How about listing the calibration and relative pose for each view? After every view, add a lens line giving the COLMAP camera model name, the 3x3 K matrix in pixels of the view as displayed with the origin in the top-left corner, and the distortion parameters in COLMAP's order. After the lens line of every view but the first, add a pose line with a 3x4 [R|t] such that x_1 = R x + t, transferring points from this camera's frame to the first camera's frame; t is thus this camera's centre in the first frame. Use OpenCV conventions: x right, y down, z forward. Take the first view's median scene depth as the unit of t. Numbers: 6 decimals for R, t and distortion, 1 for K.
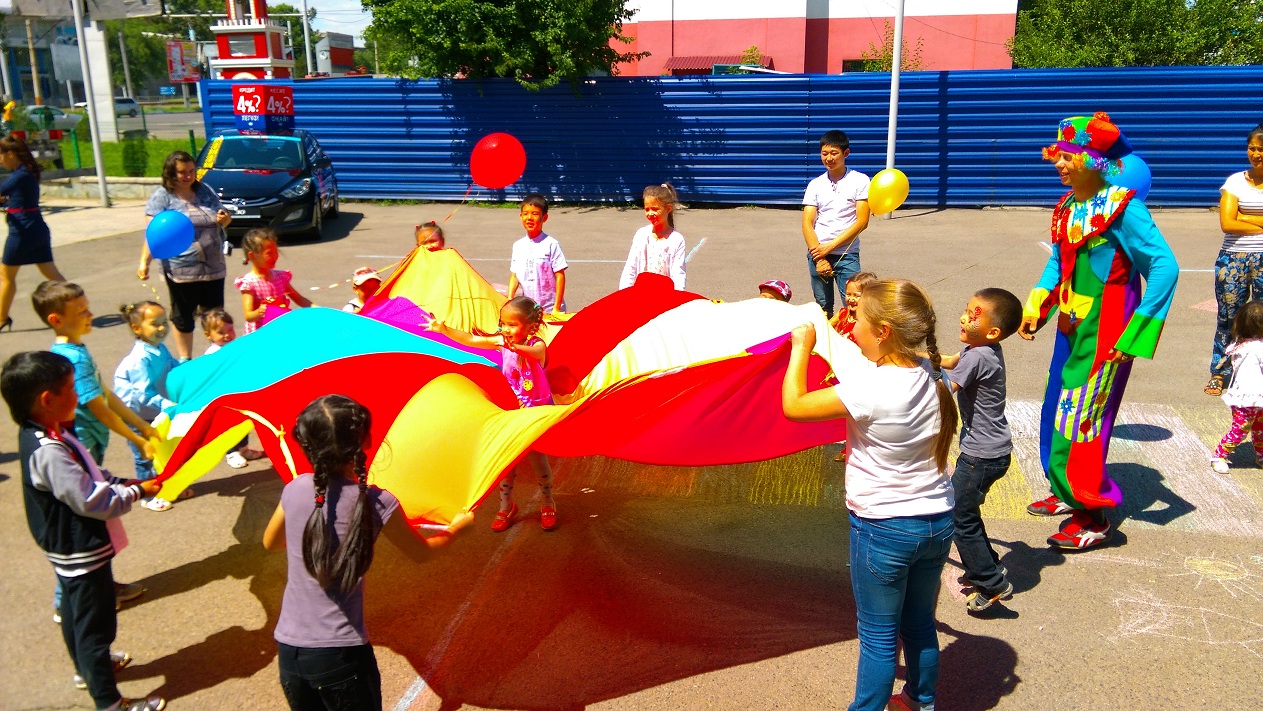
lens RADIAL K [[1031.9, 0, 624.3], [0, 1031.9, 357.0], [0, 0, 1]] dist [0.130388, -0.201435]
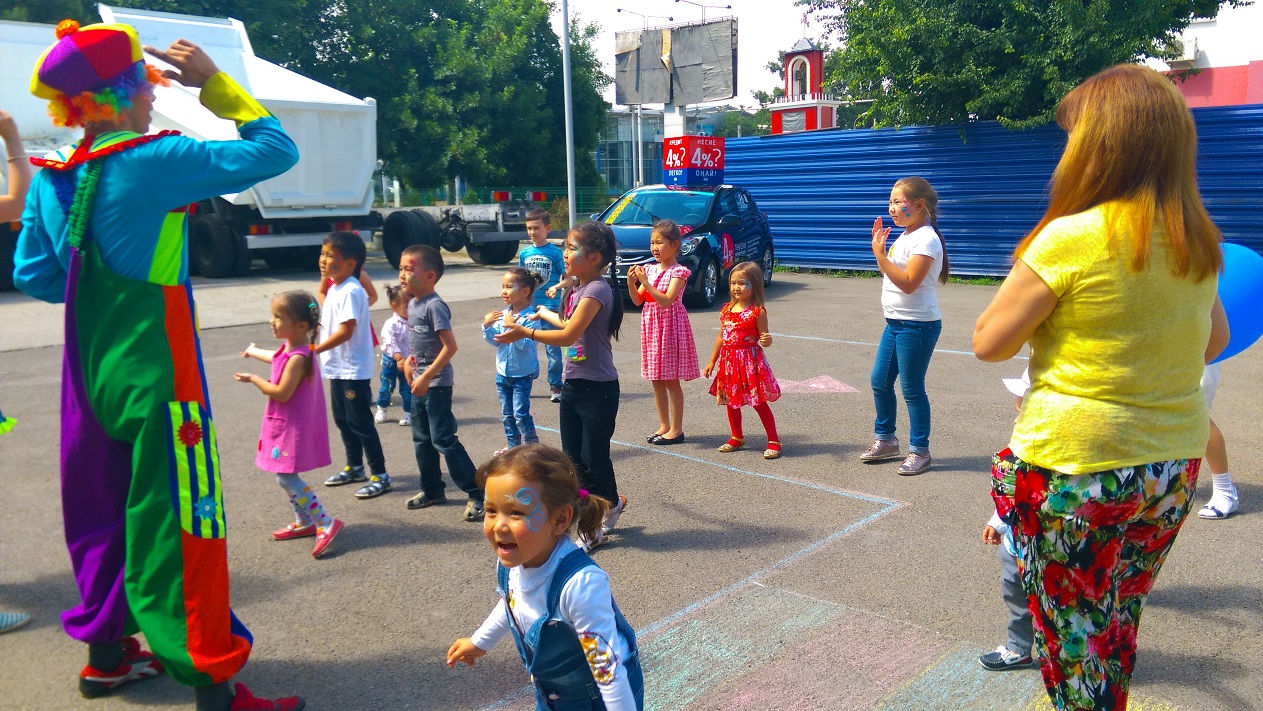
lens RADIAL K [[1031.9, 0, 624.3], [0, 1031.9, 357.0], [0, 0, 1]] dist [0.130388, -0.201435]
pose [[0.847563, 0.084762, -0.523882, 0.082307], [-0.126247, 0.991027, -0.043906, -0.024157], [0.515459, 0.103352, 0.850659, 0.220406]]
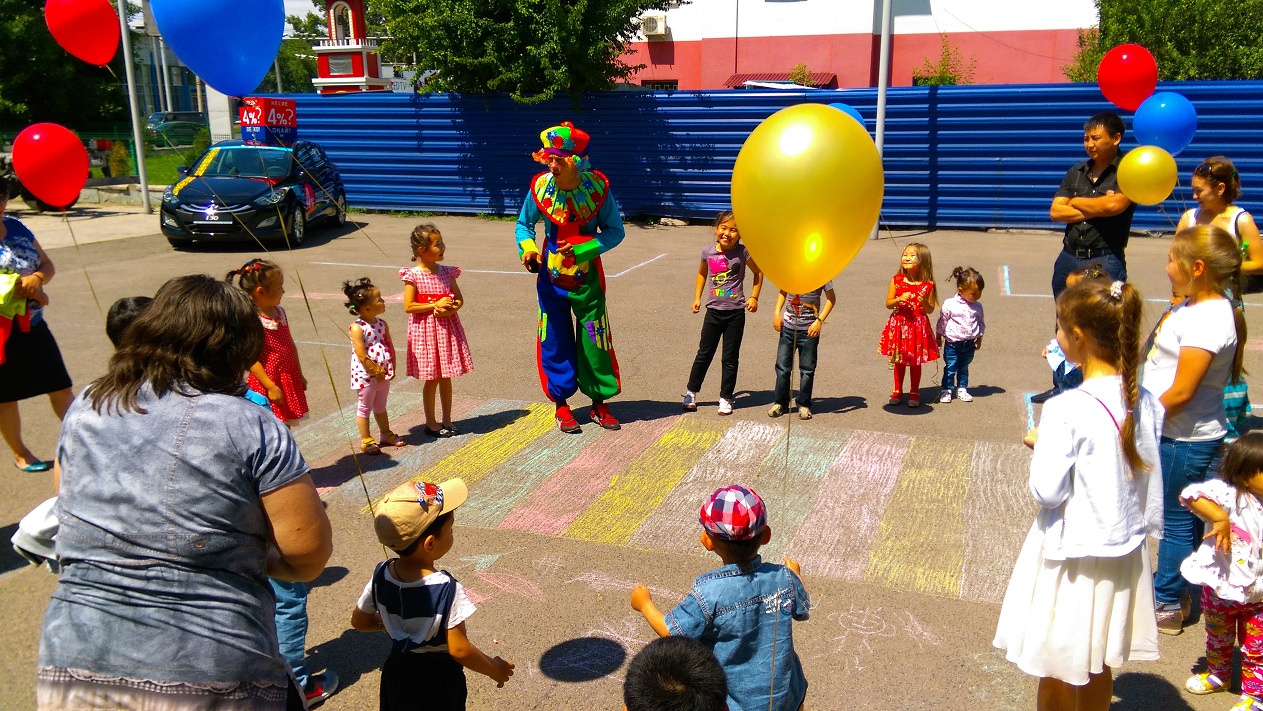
lens RADIAL K [[1031.9, 0, 624.3], [0, 1031.9, 357.0], [0, 0, 1]] dist [0.130388, -0.201435]
pose [[0.990467, 0.036686, -0.132772, 0.146313], [-0.039106, 0.999112, -0.015662, -0.000030], [0.132079, 0.020705, 0.991023, 0.019676]]
